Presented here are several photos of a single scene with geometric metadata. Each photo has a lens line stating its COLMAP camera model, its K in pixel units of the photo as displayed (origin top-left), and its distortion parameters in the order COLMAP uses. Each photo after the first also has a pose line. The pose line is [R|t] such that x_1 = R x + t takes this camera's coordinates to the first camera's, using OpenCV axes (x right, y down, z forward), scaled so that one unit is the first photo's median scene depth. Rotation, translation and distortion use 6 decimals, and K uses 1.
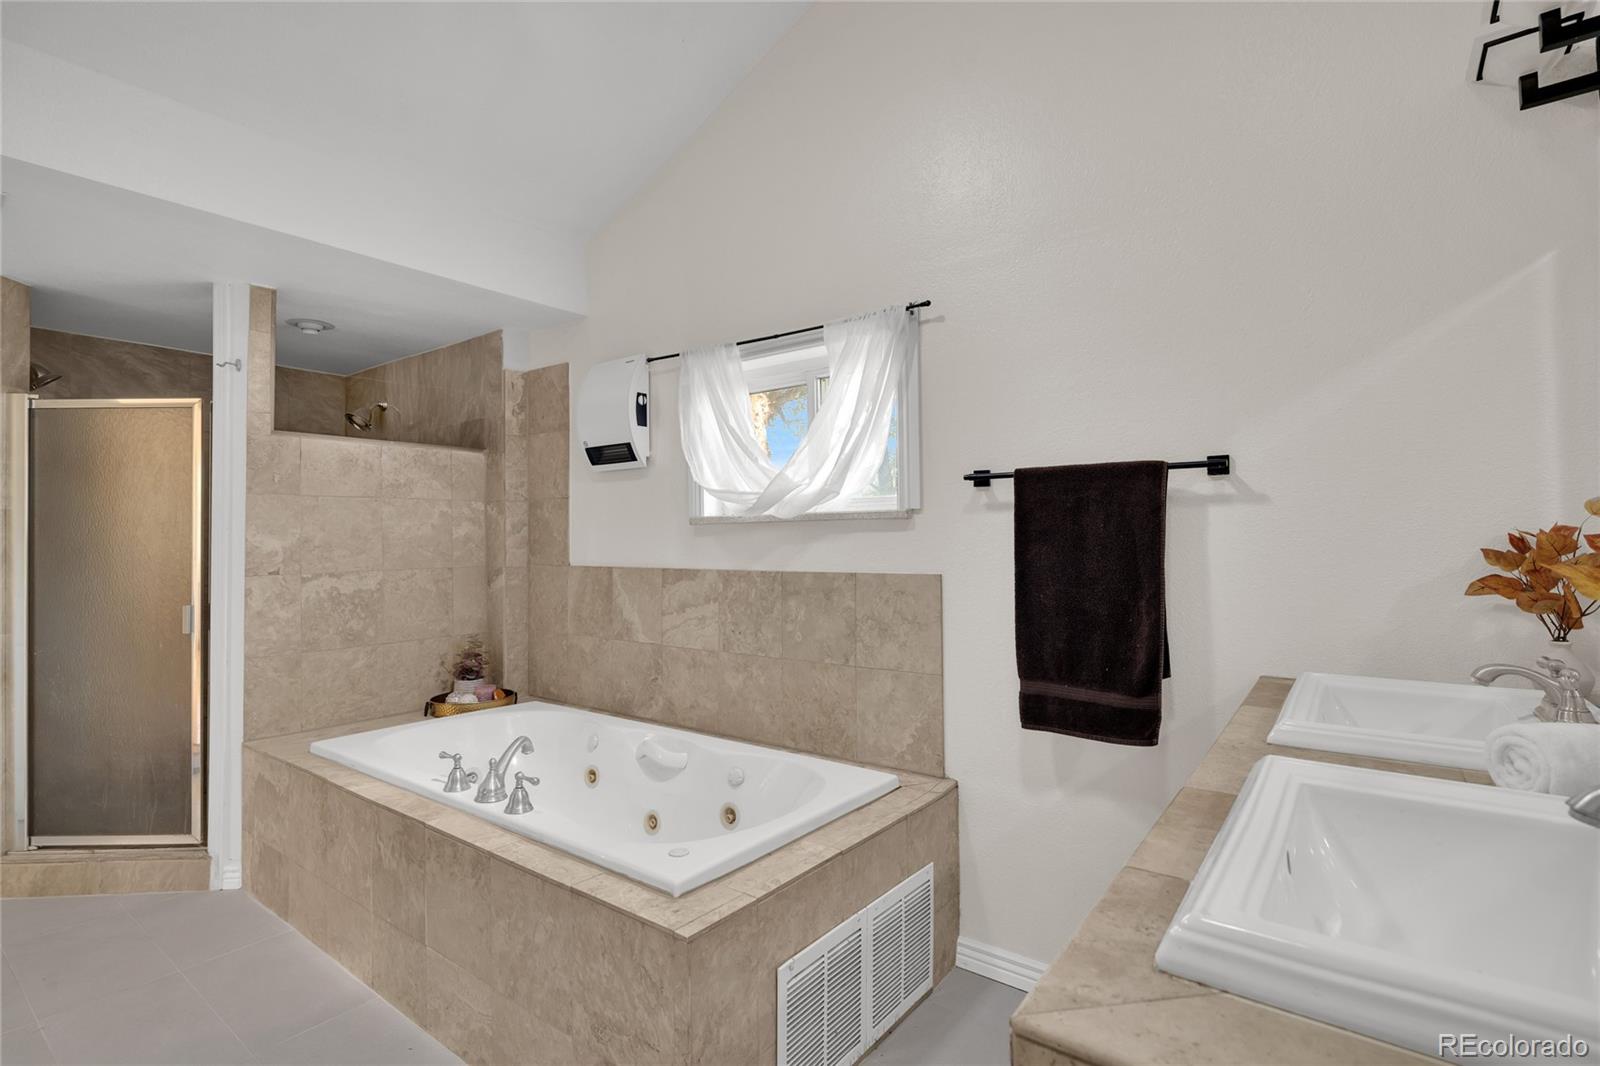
lens RADIAL K [[768.8, 0, 793.9], [0, 768.8, 526.8], [0, 0, 1]] dist [-0.002011, 0.000253]
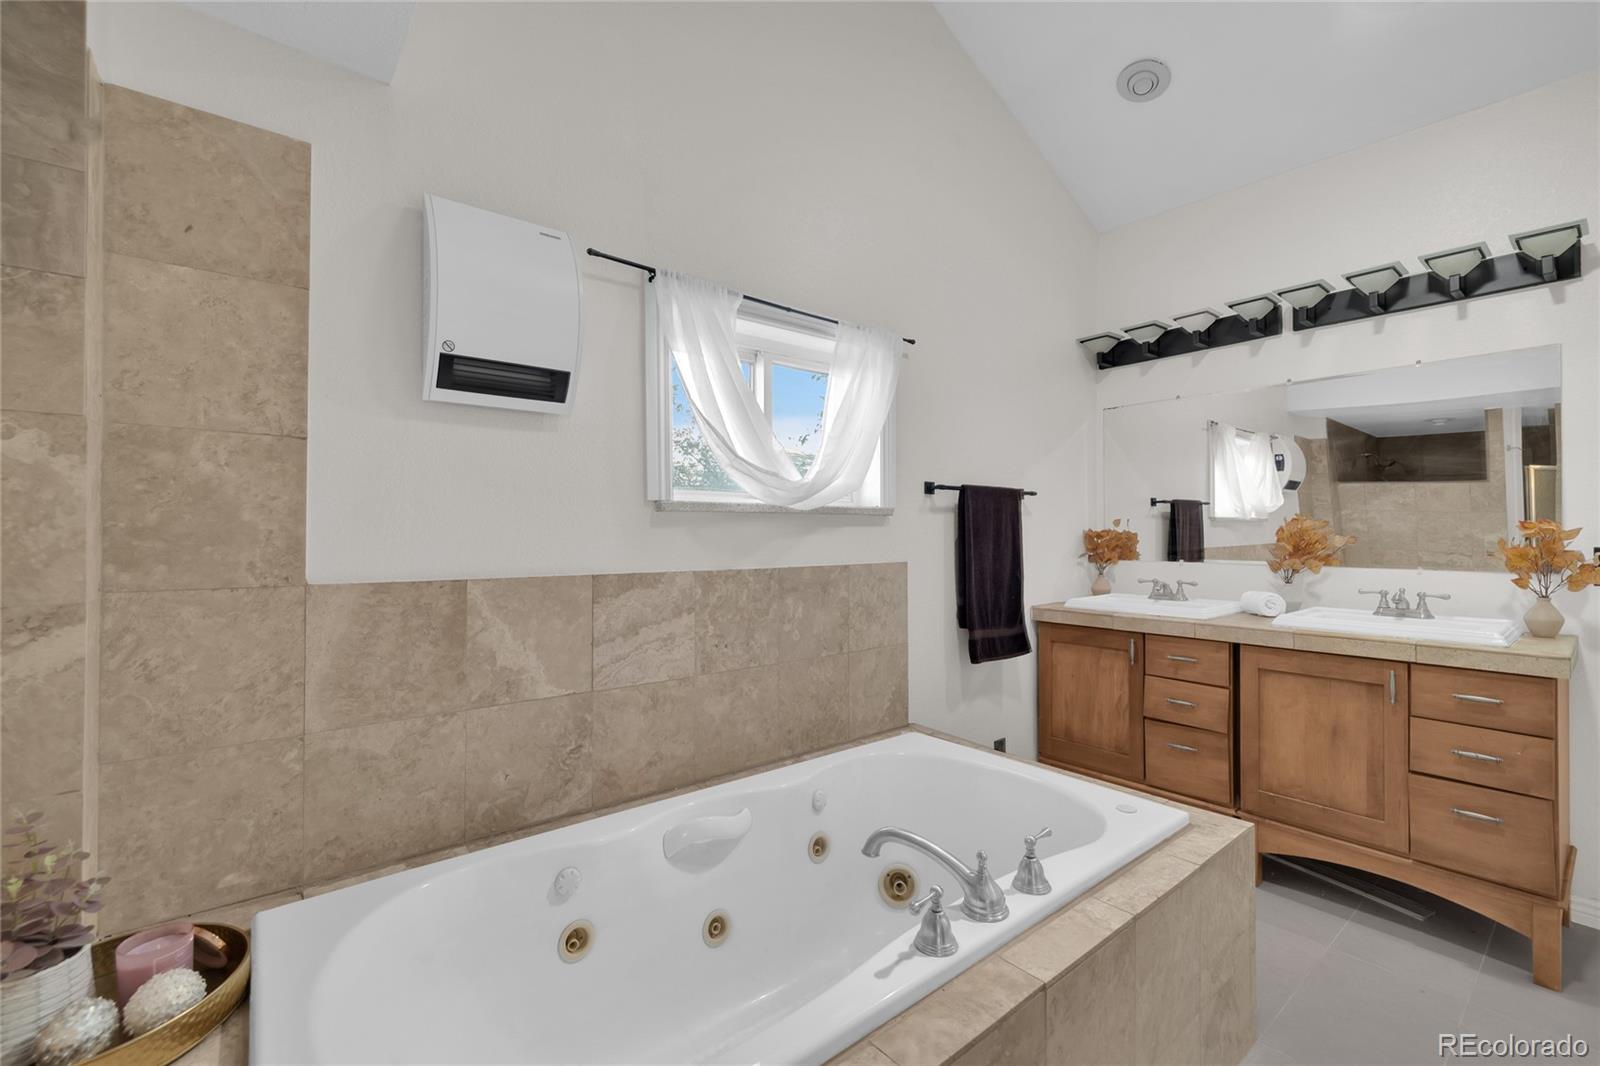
lens RADIAL K [[673.4, 0, 792.7], [0, 673.4, 529.4], [0, 0, 1]] dist [-0.002838, 0.000689]
pose [[0.240205, 0.012966, 0.970636, -0.851216], [-0.018892, 0.999784, -0.008680, 0.020818], [-0.970538, -0.016252, 0.240398, 0.859257]]
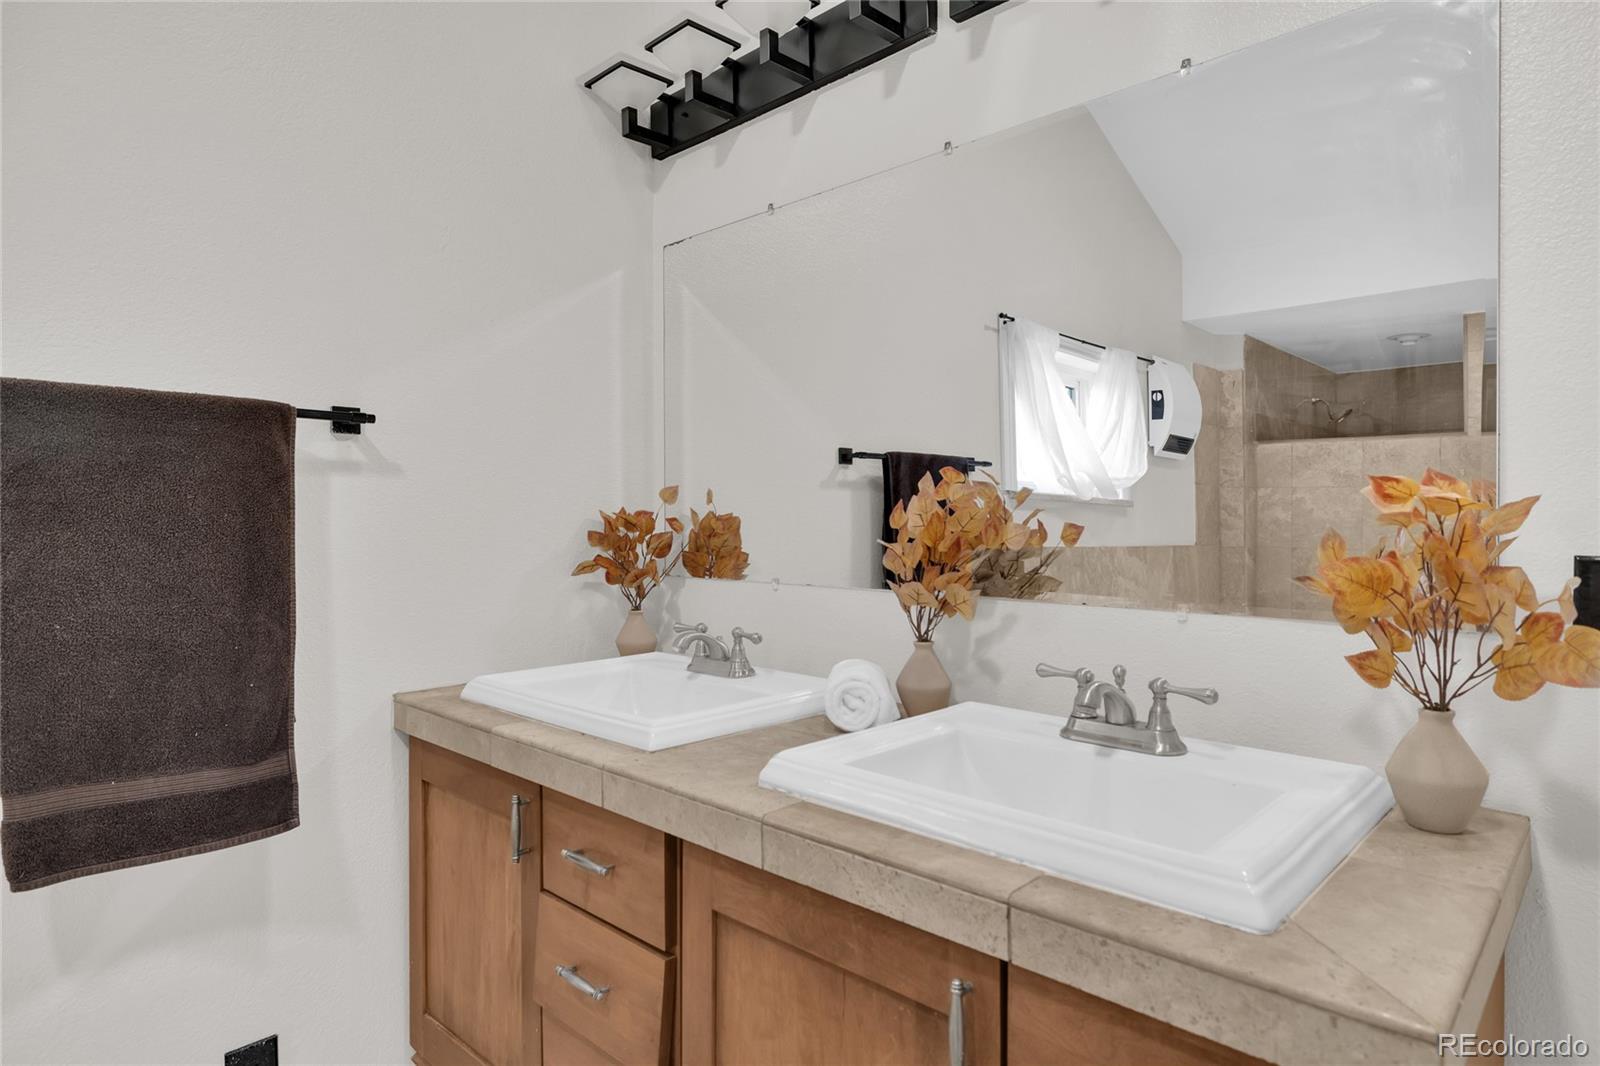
lens RADIAL K [[898.6, 0, 794.0], [0, 898.6, 523.7], [0, 0, 1]] dist [-0.005322, 0.004420]
pose [[0.114414, 0.001125, 0.993433, -0.191229], [-0.017687, 0.999843, 0.000905, 0.007950], [-0.993276, -0.017675, 0.114416, 0.357730]]
